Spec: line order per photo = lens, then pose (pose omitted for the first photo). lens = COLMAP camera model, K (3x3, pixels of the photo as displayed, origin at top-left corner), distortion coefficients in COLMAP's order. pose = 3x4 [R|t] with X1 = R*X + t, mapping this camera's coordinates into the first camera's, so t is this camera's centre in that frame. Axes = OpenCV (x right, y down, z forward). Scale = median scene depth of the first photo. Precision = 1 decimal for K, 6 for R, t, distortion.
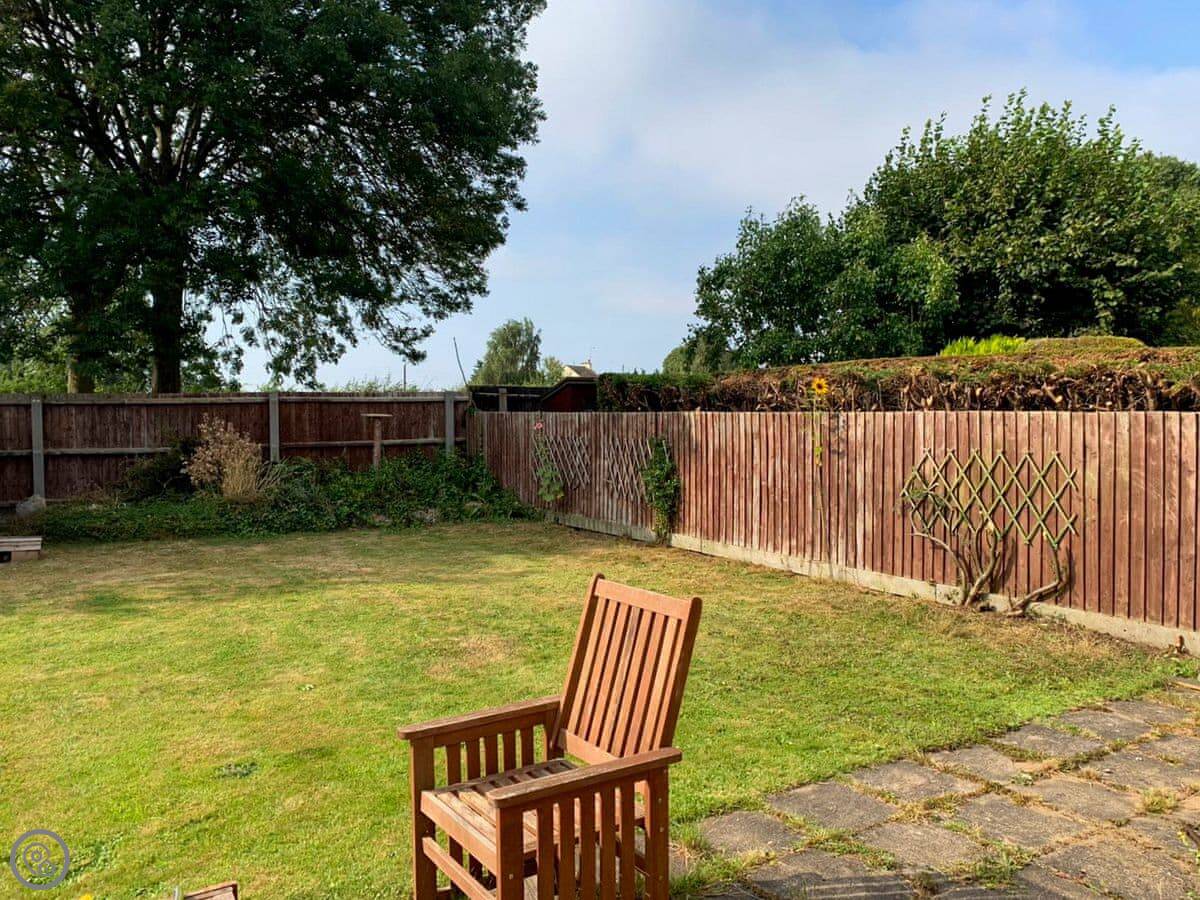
lens RADIAL K [[1084.2, 0, 600.0], [0, 1084.2, 450.0], [0, 0, 1]] dist [0.094836, -0.218416]
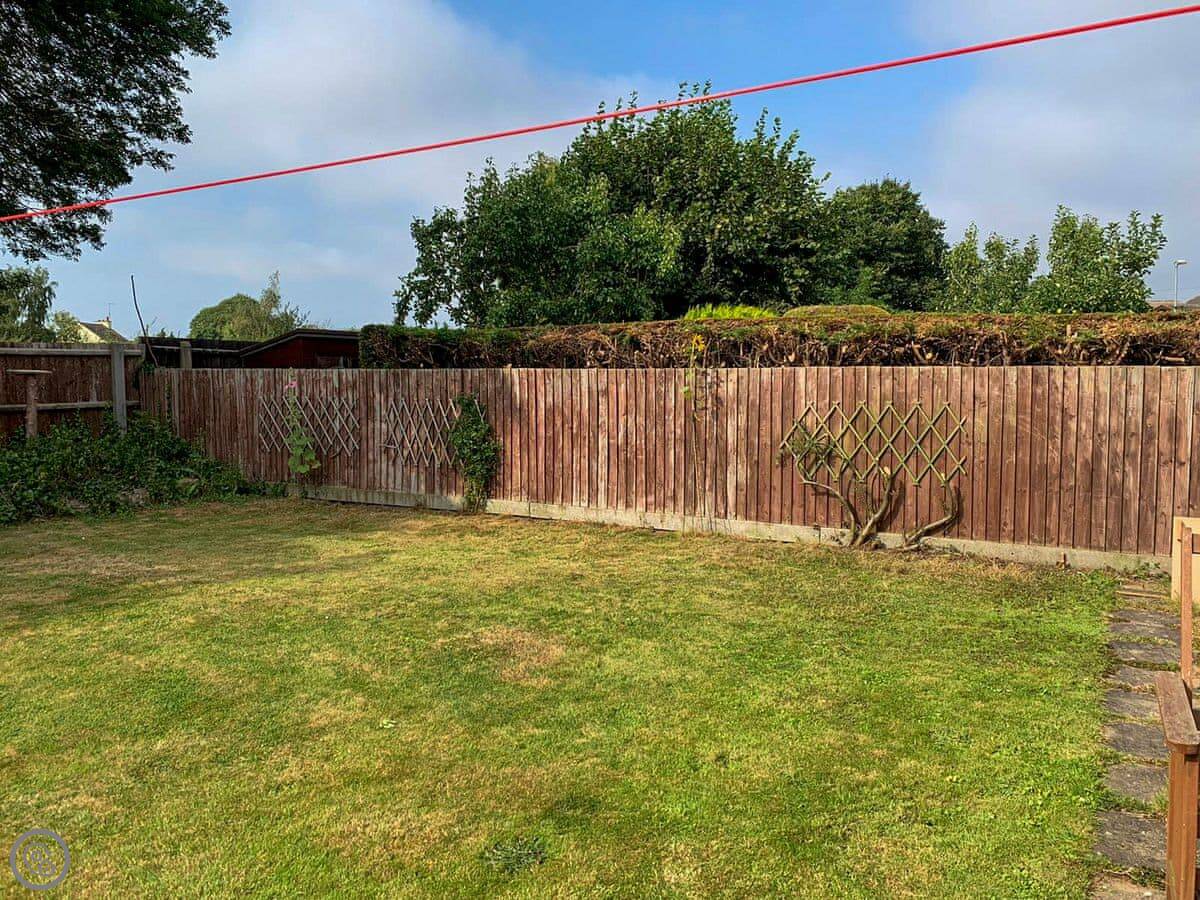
lens RADIAL K [[1008.9, 0, 600.0], [0, 1008.9, 450.0], [0, 0, 1]] dist [0.122565, -0.268558]
pose [[0.843292, -0.032315, 0.536484, -0.360728], [0.016210, 0.999266, 0.034711, 0.006935], [-0.537212, -0.020575, 0.843196, 0.242525]]
